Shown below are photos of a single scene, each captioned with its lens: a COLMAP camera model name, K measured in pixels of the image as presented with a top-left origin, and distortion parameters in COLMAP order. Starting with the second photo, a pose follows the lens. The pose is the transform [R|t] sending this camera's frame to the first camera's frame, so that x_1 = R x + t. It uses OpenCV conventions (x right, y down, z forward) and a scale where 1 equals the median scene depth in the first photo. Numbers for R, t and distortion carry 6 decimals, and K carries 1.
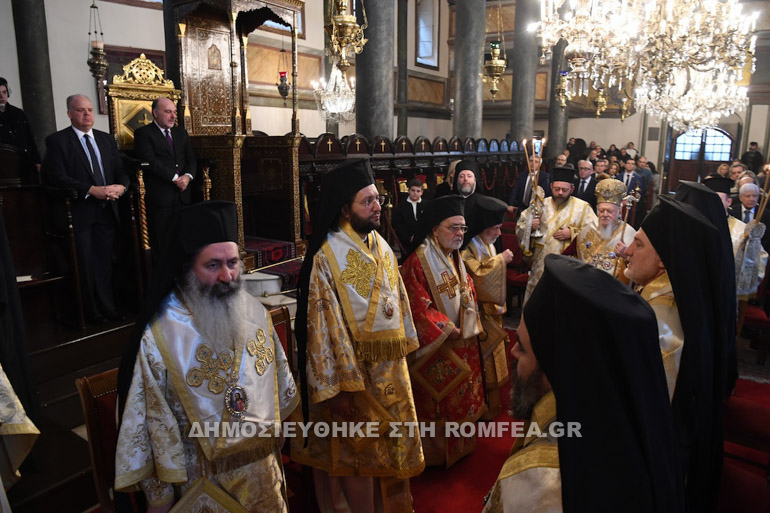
lens RADIAL K [[541.6, 0, 383.9], [0, 541.6, 209.9], [0, 0, 1]] dist [-0.112740, 0.002684]
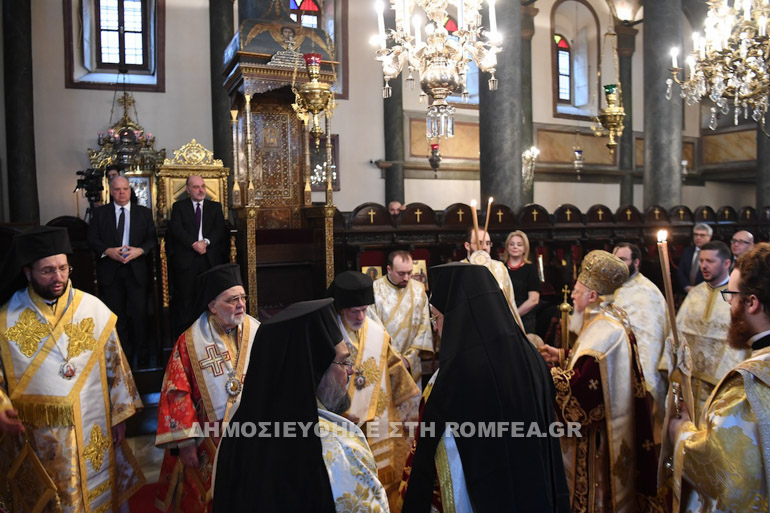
lens RADIAL K [[514.3, 0, 386.3], [0, 514.3, 233.4], [0, 0, 1]] dist [-0.083003, 0.002876]
pose [[0.826841, 0.006285, -0.562400, 0.527684], [-0.057147, 0.995701, -0.072890, -0.025749], [0.559525, 0.092408, 0.823646, 0.305359]]
